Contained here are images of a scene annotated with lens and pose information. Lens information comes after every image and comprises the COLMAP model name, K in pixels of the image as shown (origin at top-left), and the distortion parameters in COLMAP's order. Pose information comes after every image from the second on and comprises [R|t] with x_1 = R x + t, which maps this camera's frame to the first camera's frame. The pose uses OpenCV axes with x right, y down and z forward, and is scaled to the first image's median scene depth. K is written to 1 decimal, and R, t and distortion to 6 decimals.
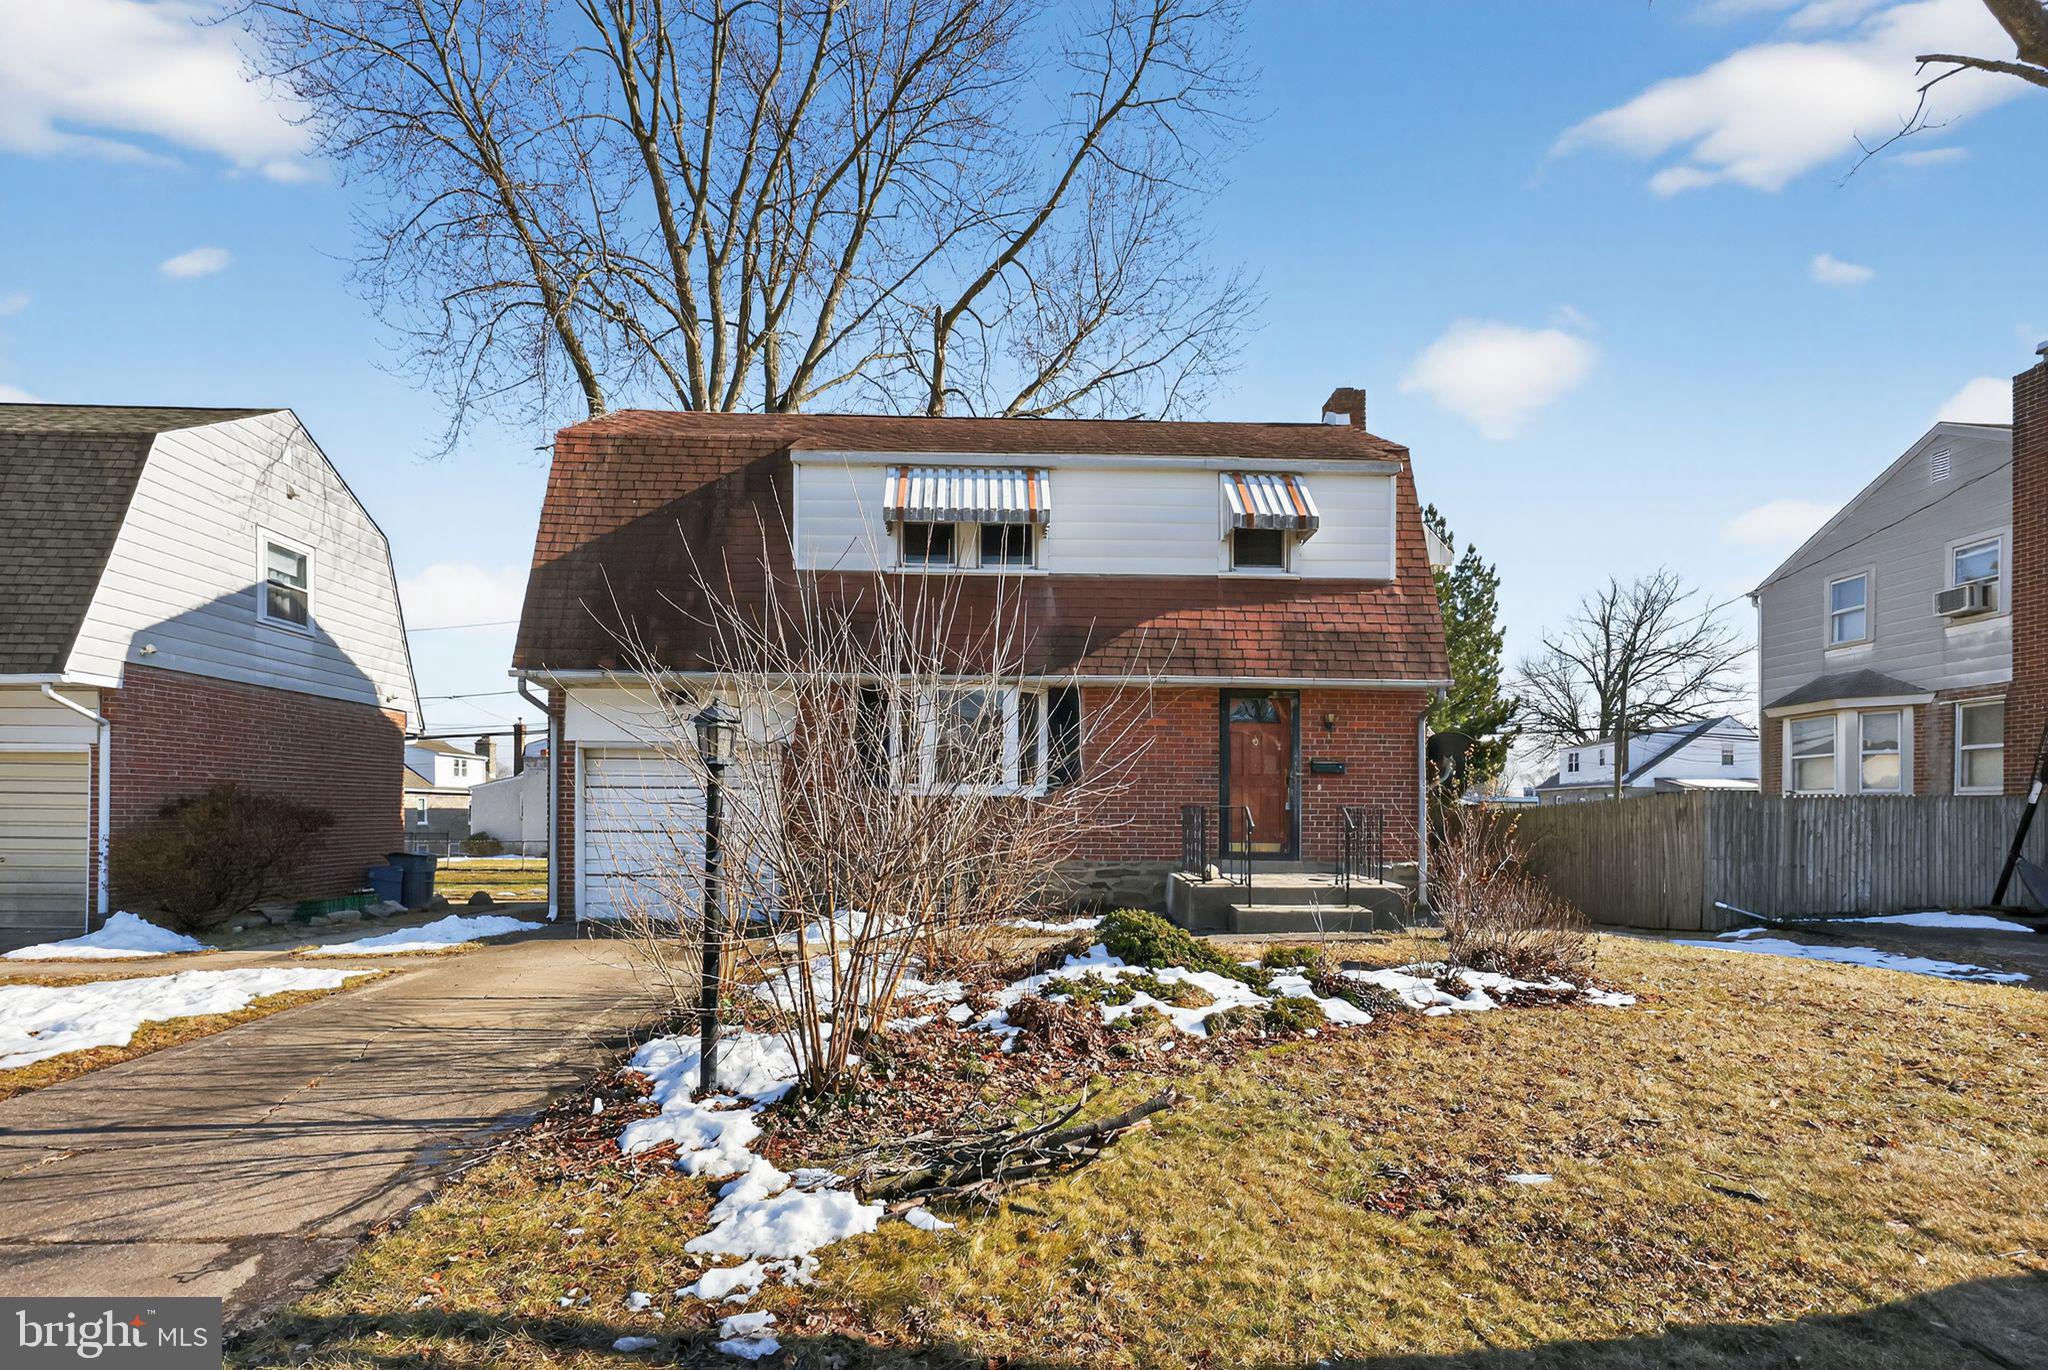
lens RADIAL K [[1015.4, 0, 1017.3], [0, 1015.4, 806.8], [0, 0, 1]] dist [-0.001123, -0.000566]
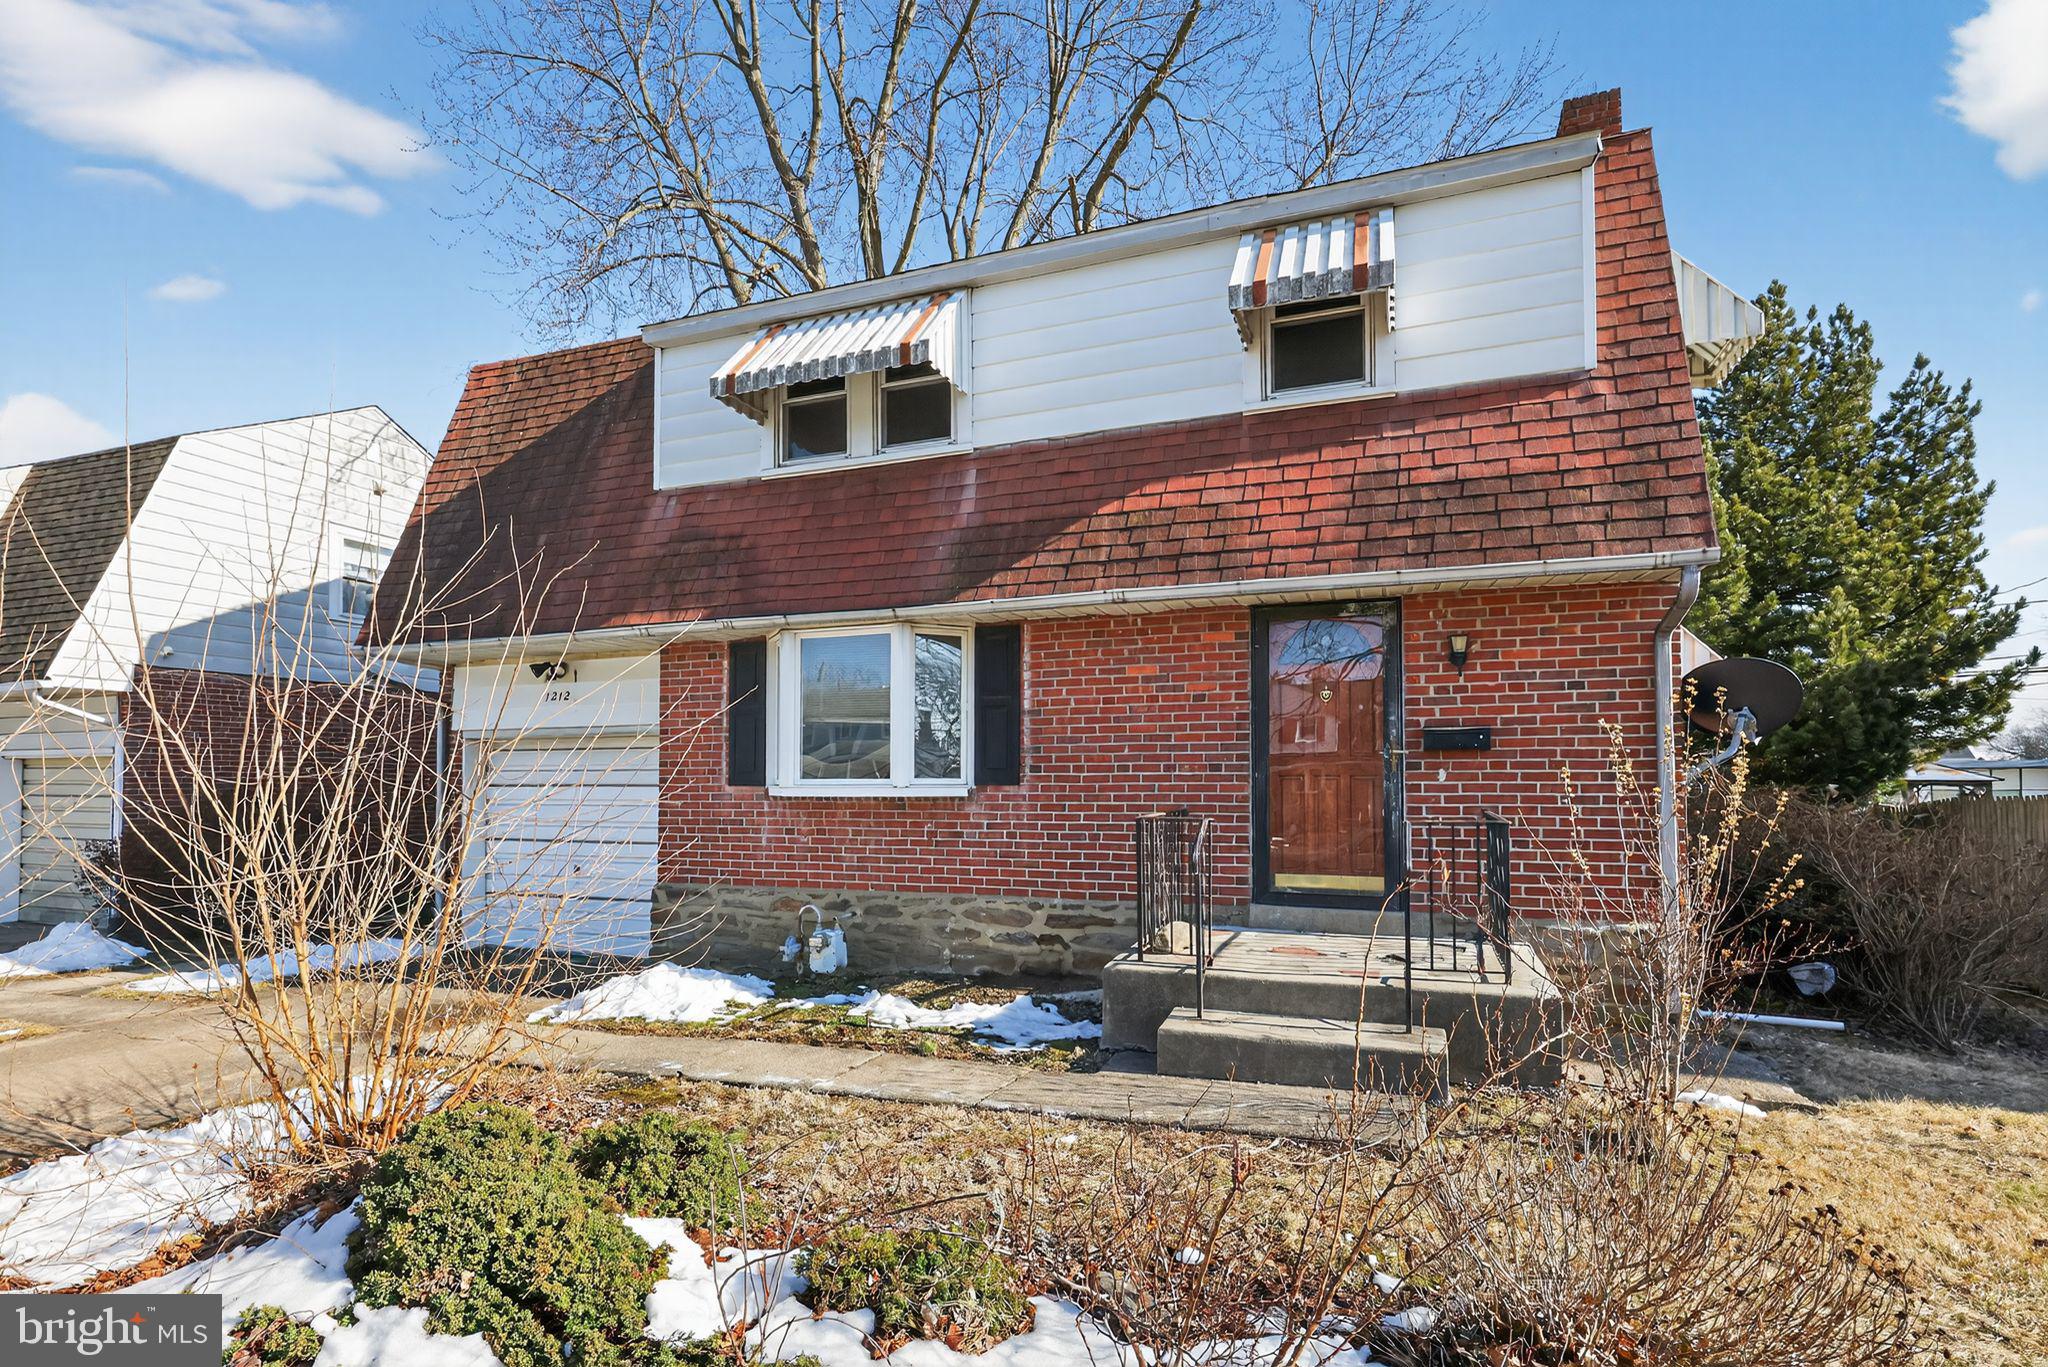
lens RADIAL K [[979.0, 0, 1028.7], [0, 979.0, 757.9], [0, 0, 1]] dist [0.002574, 0.000334]
pose [[0.924030, -0.019077, -0.381843, 0.294745], [0.010776, 0.999657, -0.023868, -0.018599], [0.382167, 0.017940, 0.923919, 0.441471]]
